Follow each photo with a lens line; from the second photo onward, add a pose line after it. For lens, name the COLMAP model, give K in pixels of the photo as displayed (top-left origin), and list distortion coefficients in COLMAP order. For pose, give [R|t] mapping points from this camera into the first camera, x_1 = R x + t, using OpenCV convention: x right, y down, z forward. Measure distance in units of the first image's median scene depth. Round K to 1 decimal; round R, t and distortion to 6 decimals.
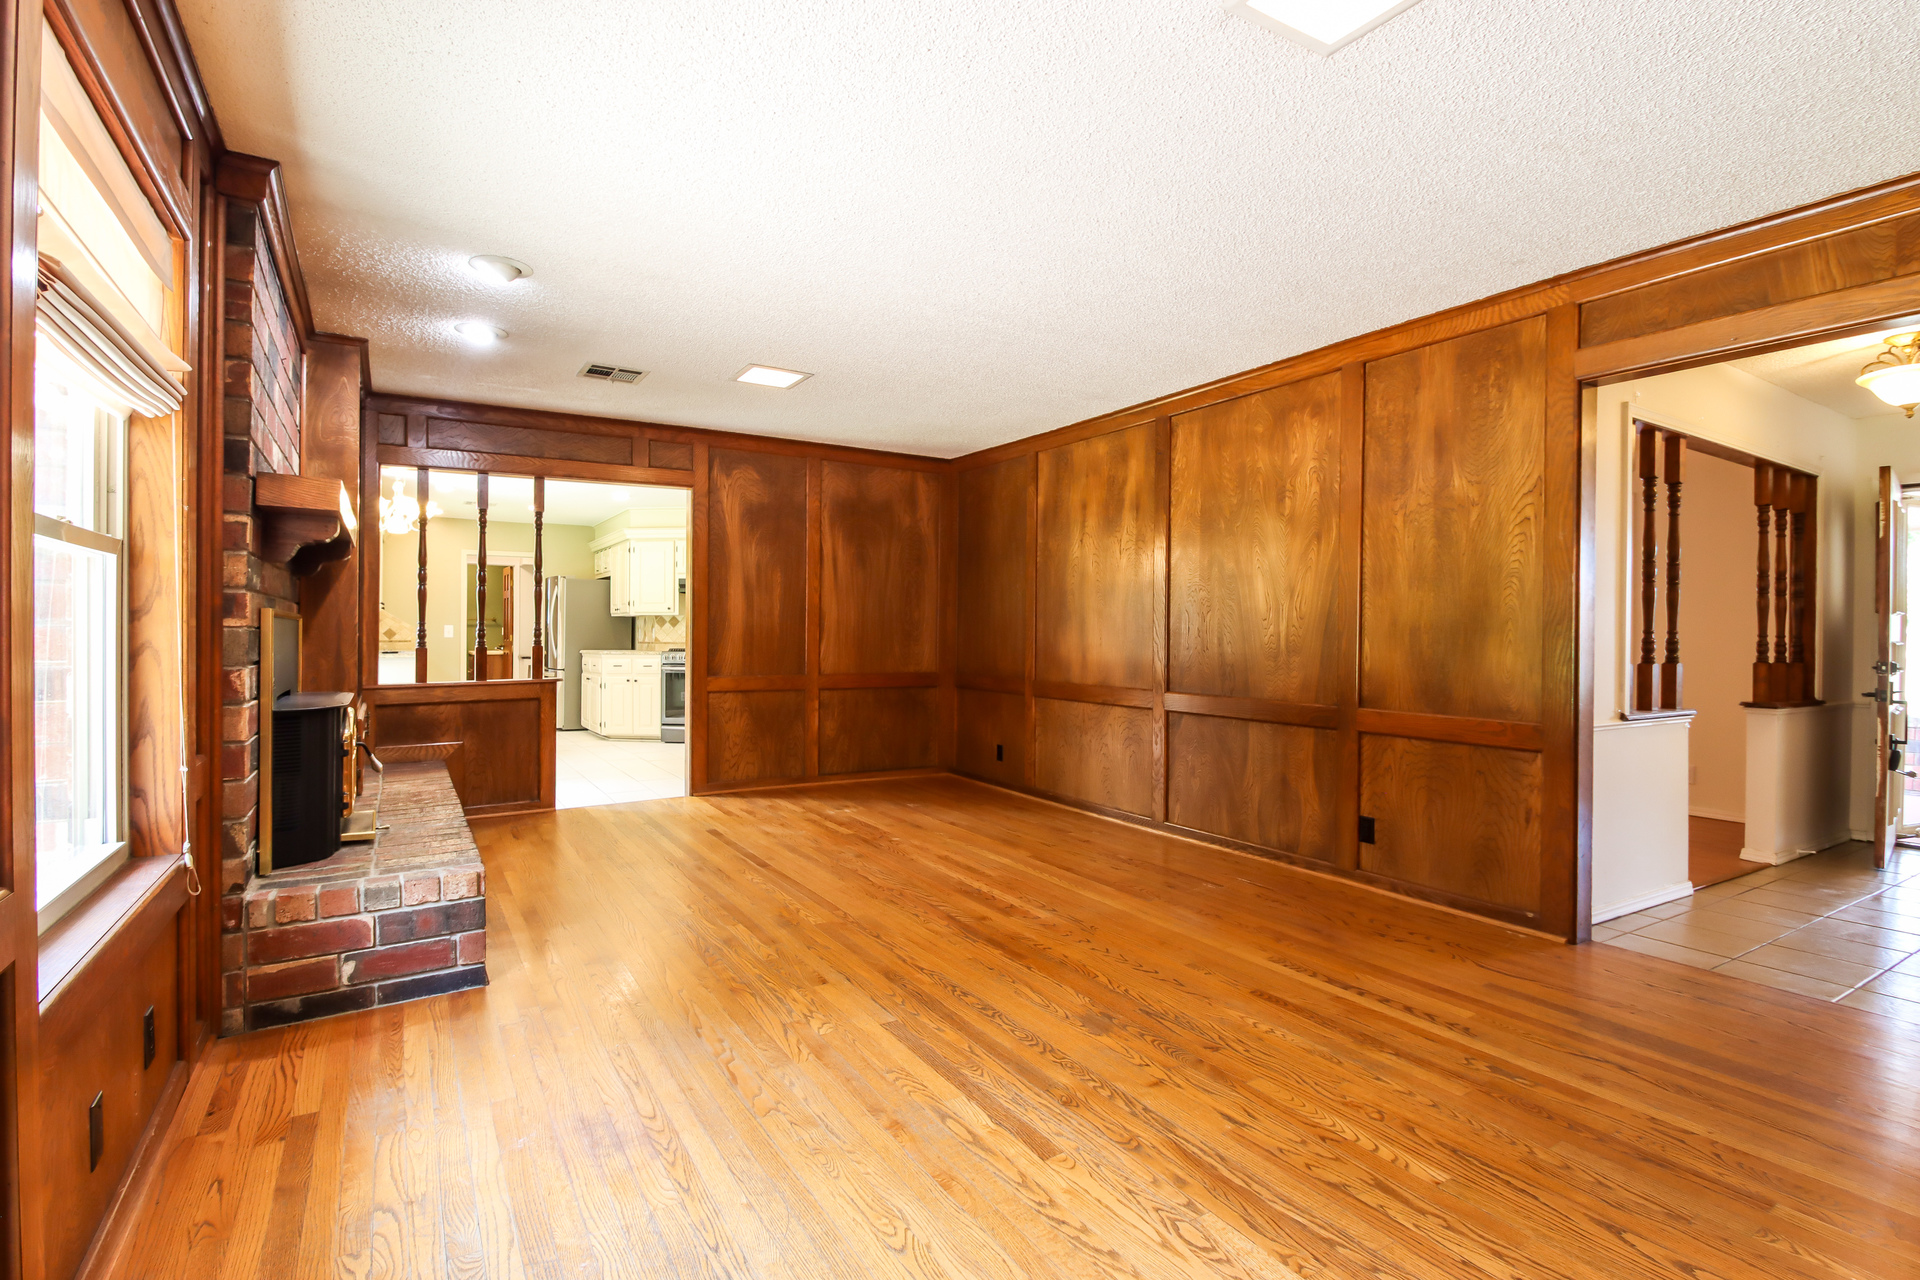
lens RADIAL K [[911.6, 0, 955.3], [0, 911.6, 639.9], [0, 0, 1]] dist [0.001210, -0.001136]
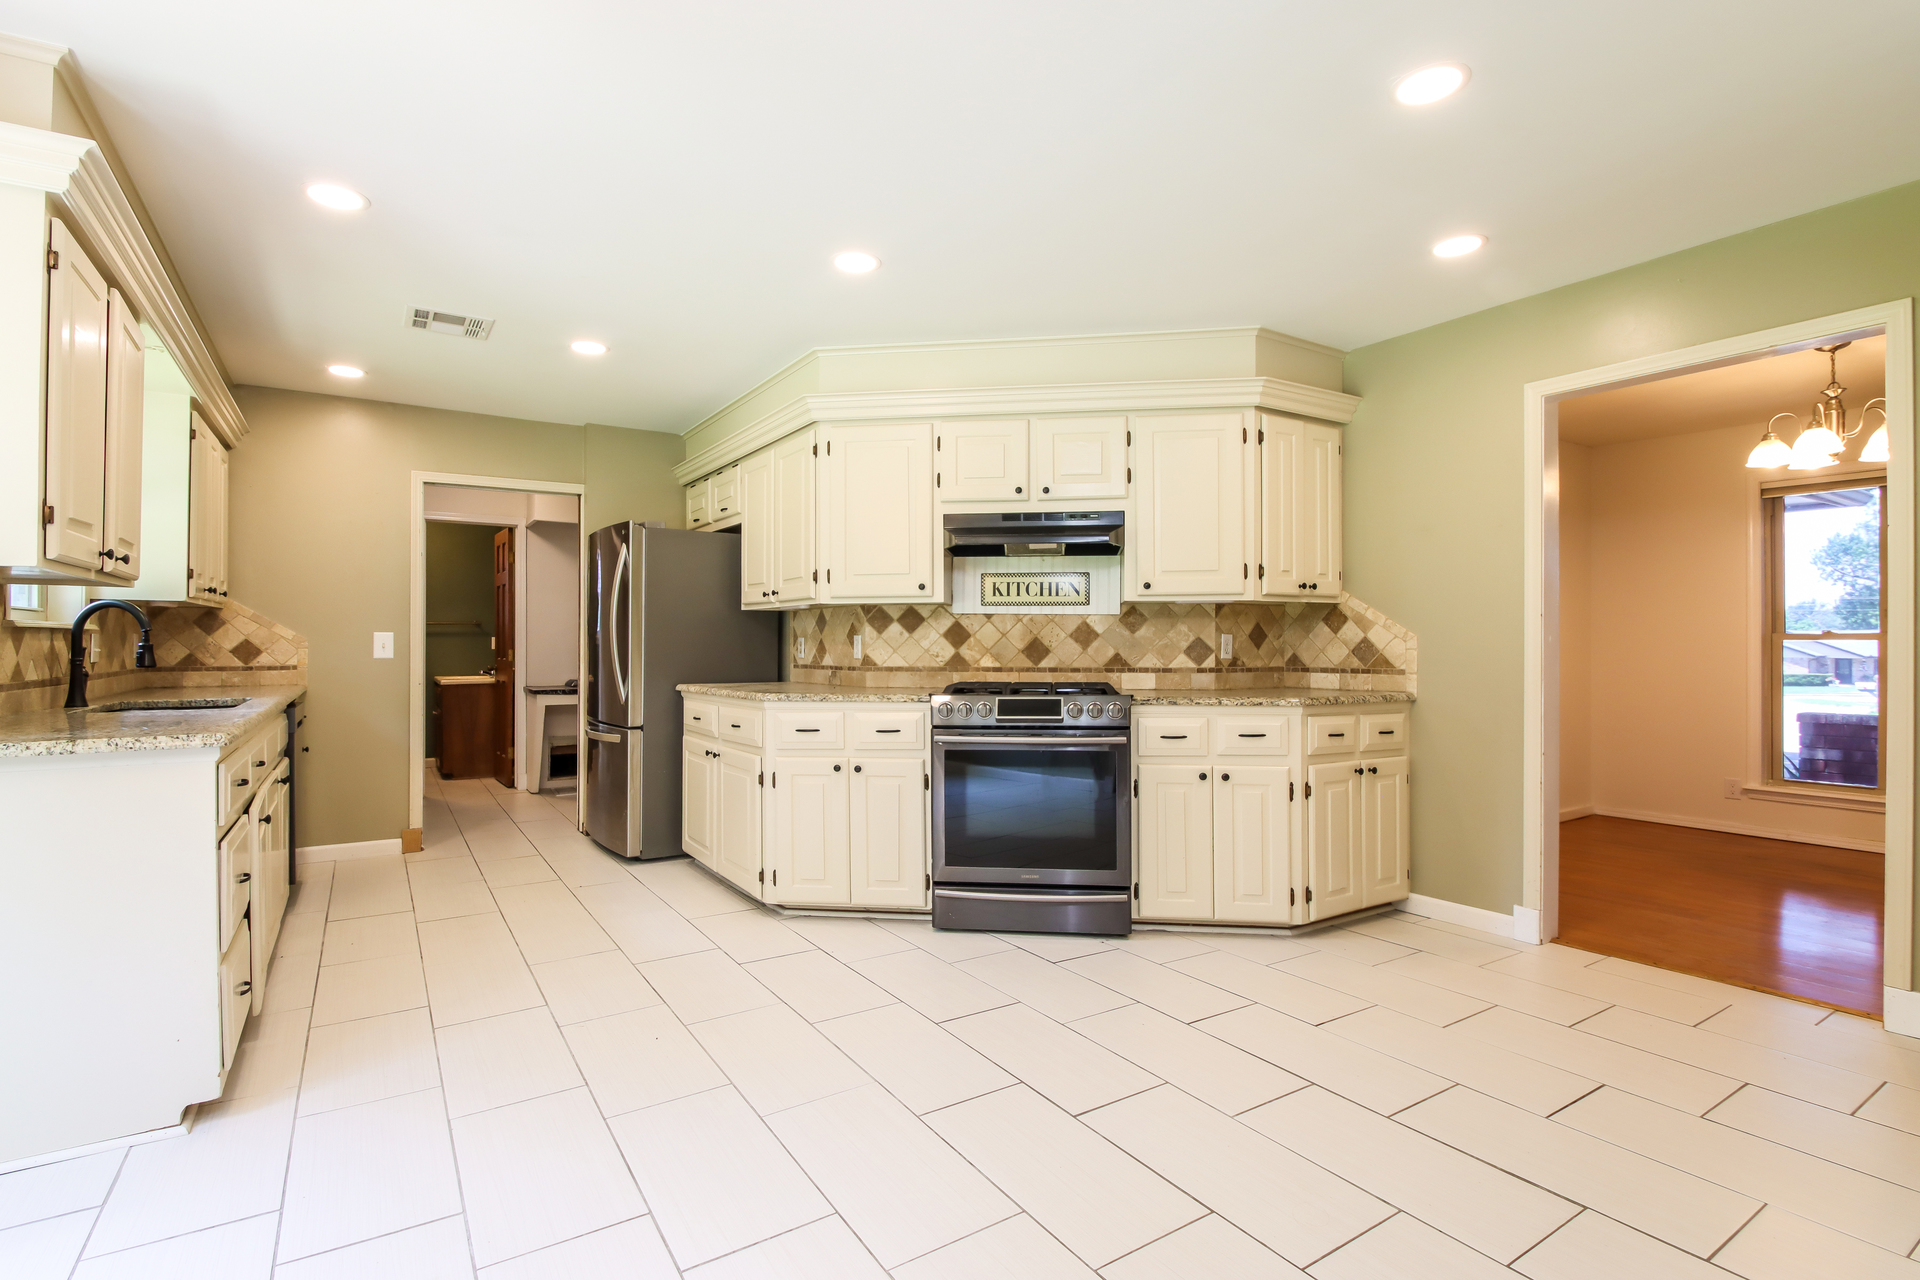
lens RADIAL K [[911.6, 0, 974.9], [0, 911.6, 637.7], [0, 0, 1]] dist [0.001210, -0.001136]
pose [[0.999305, -0.006170, 0.036751, -0.535873], [0.006606, 0.999909, -0.011763, -0.011141], [-0.036675, 0.011998, 0.999255, 1.034560]]
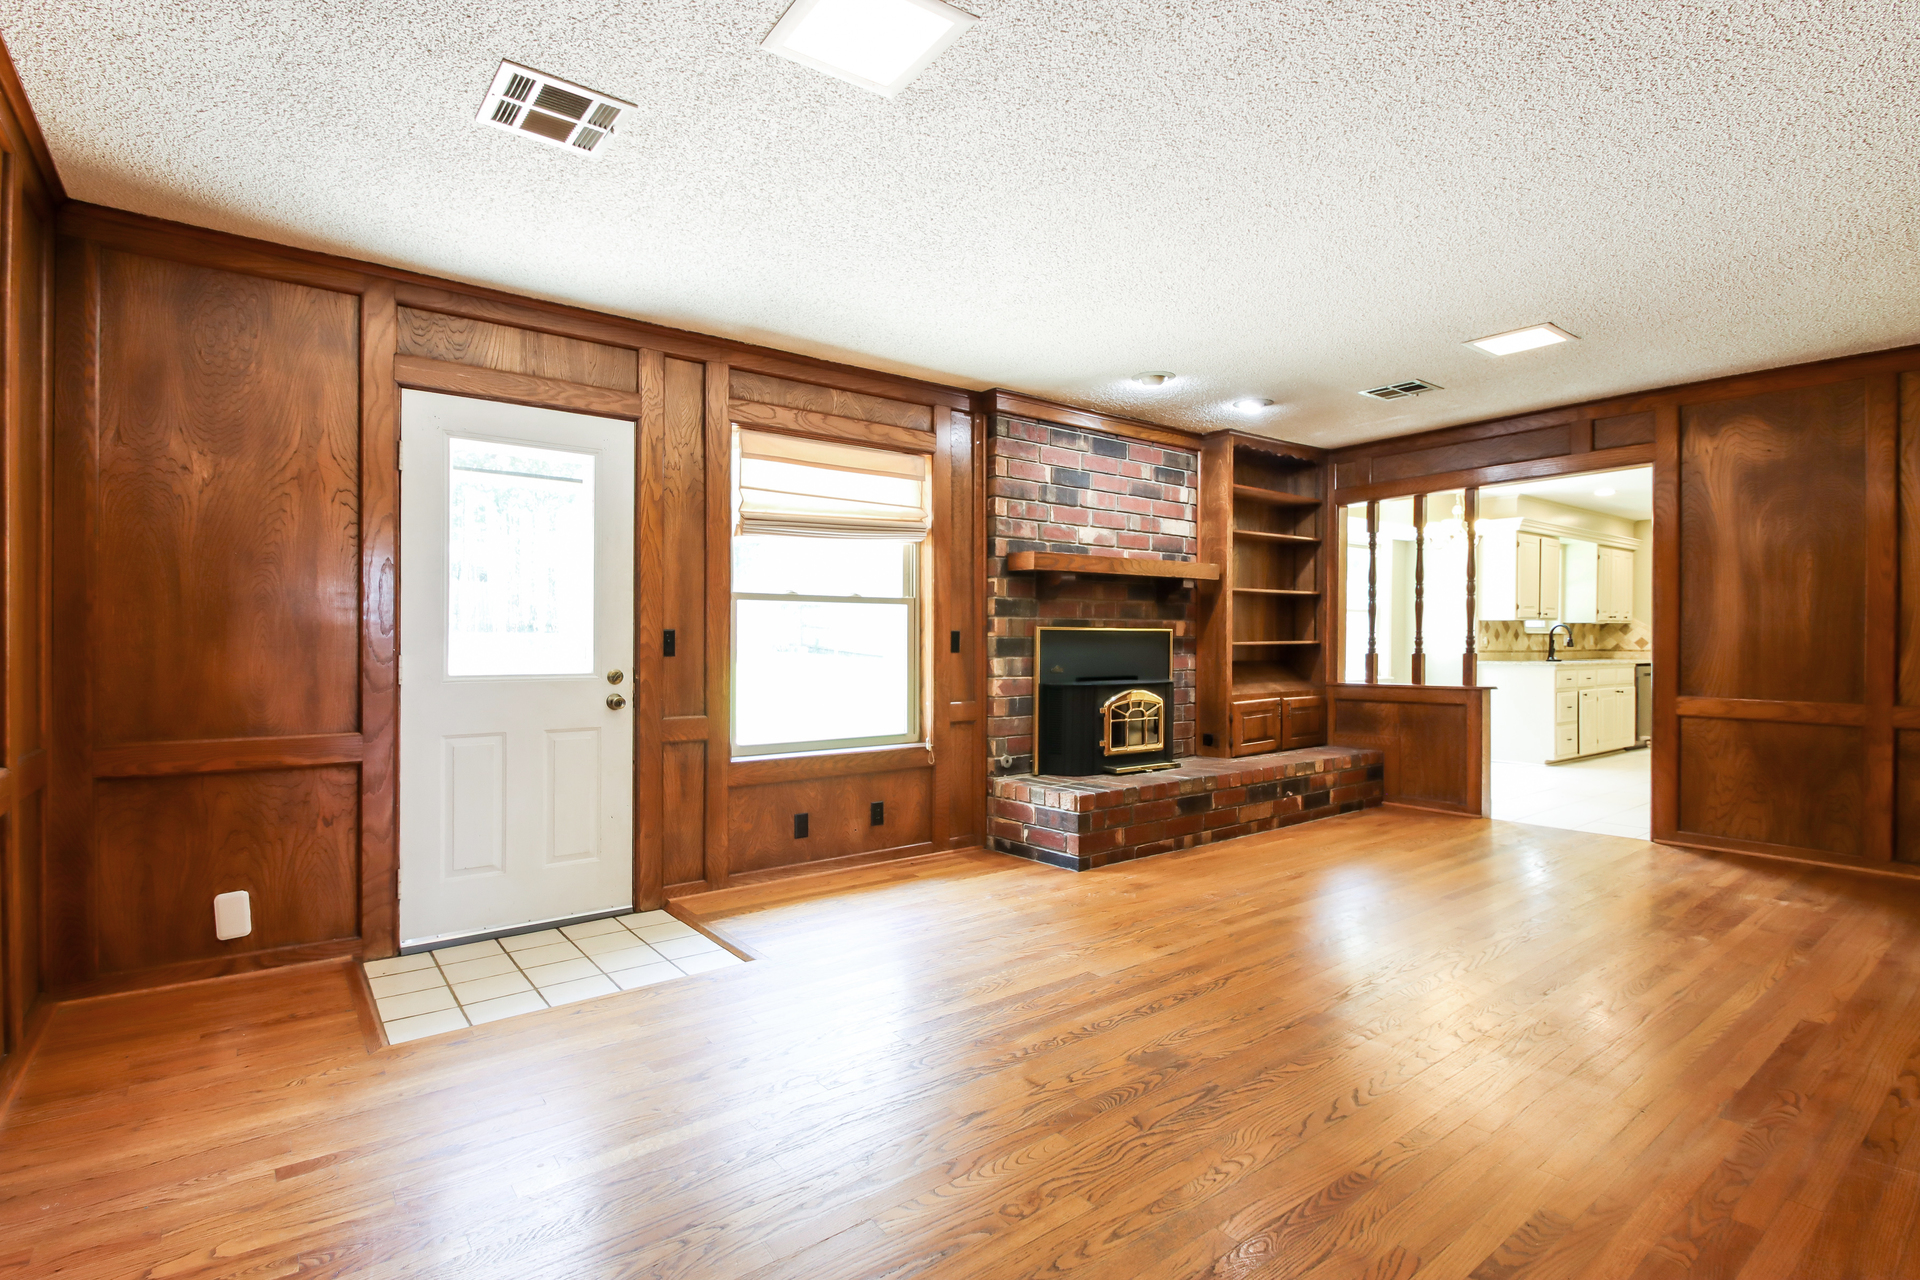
lens RADIAL K [[911.6, 0, 969.5], [0, 911.6, 637.3], [0, 0, 1]] dist [0.001210, -0.001136]
pose [[0.110554, -0.004183, -0.993861, 0.517750], [-0.009369, 0.999942, -0.005250, -0.001017], [0.993826, 0.009892, 0.110509, 0.344743]]
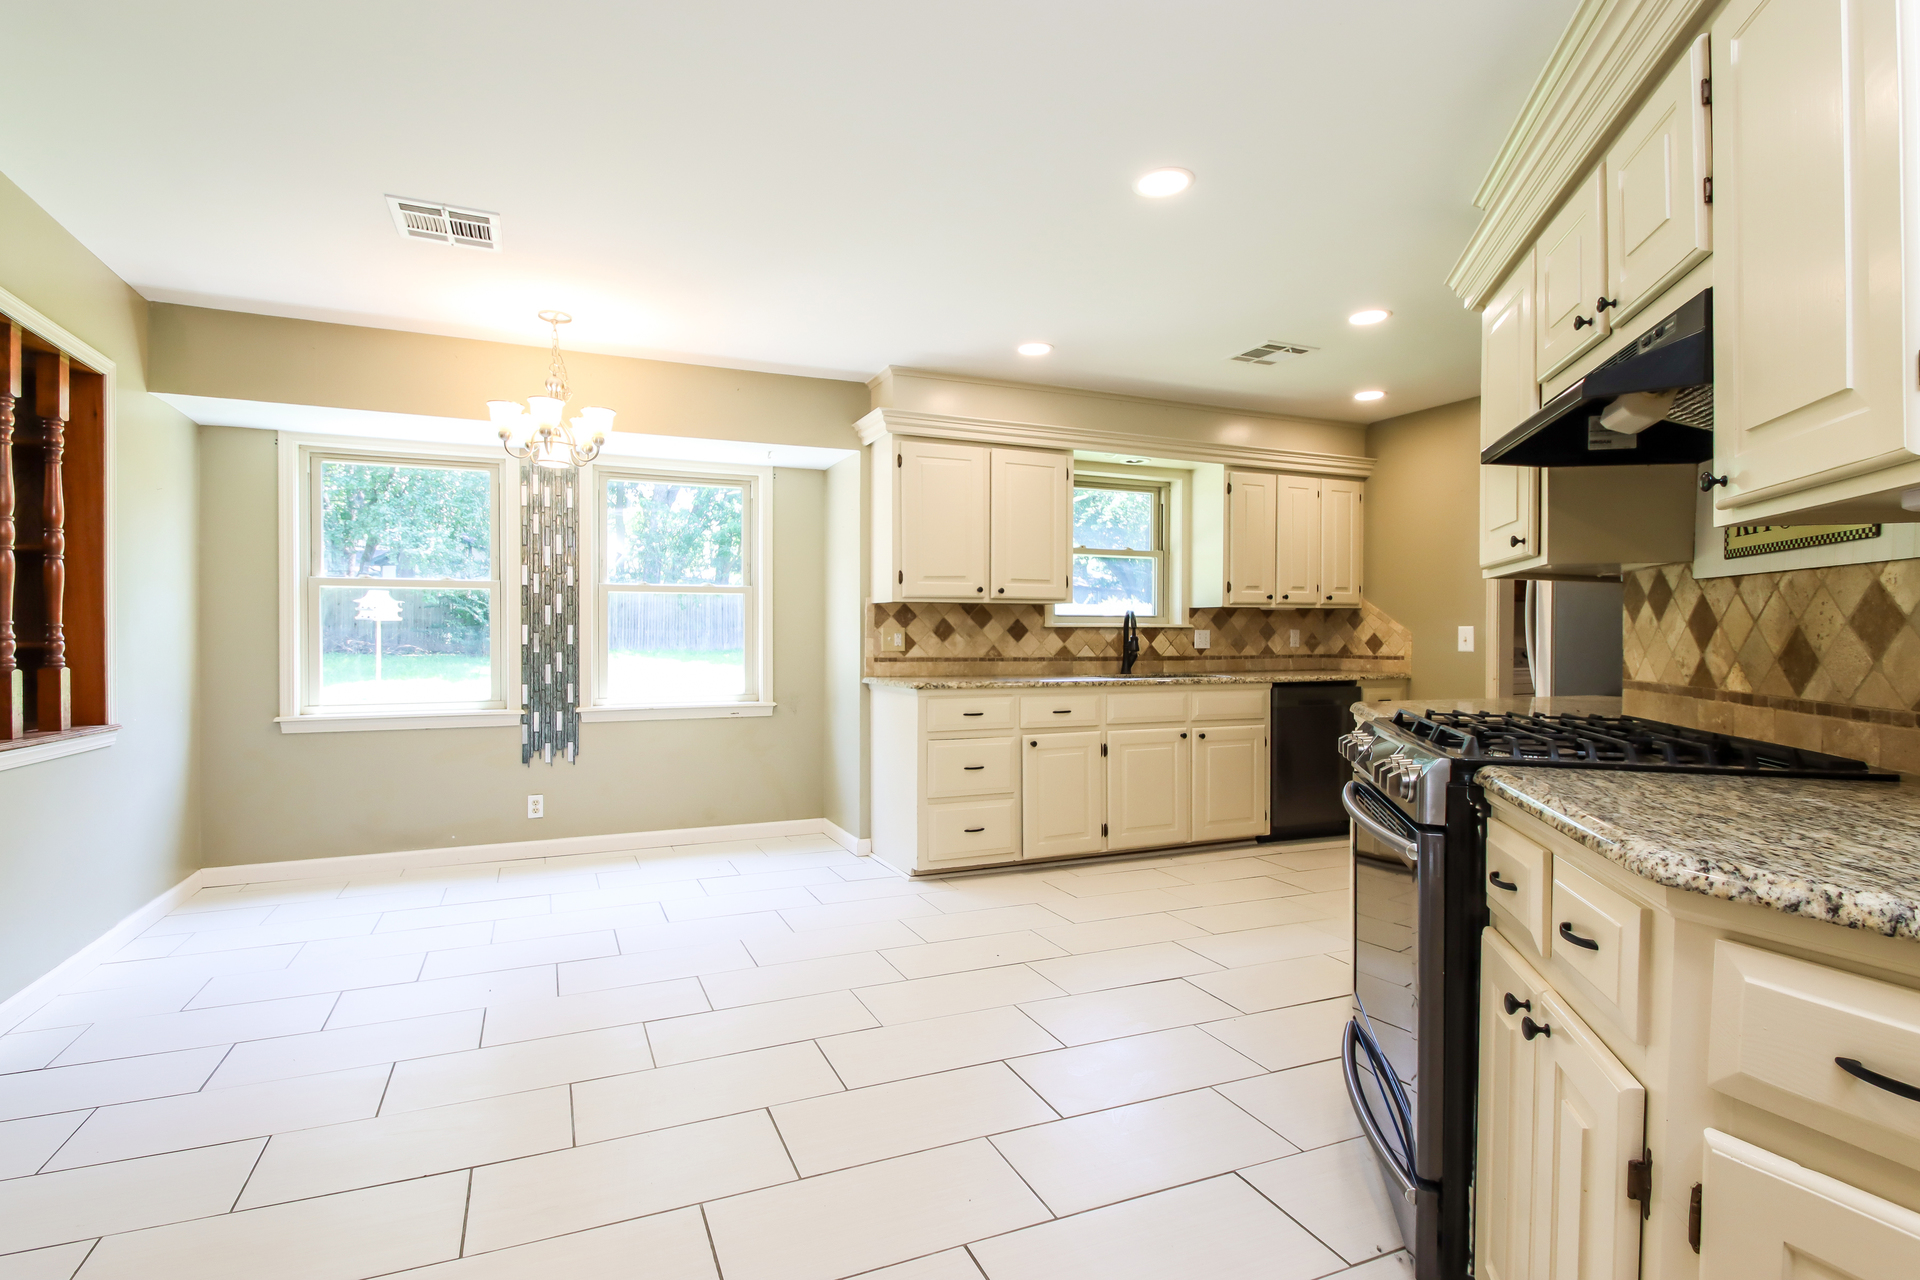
lens RADIAL K [[911.6, 0, 920.2], [0, 911.6, 644.3], [0, 0, 1]] dist [0.001210, -0.001136]
pose [[-0.146638, 0.004338, -0.989181, -0.086379], [-0.009058, 0.999943, 0.005728, -0.013191], [0.989149, 0.009800, -0.146590, 1.562531]]
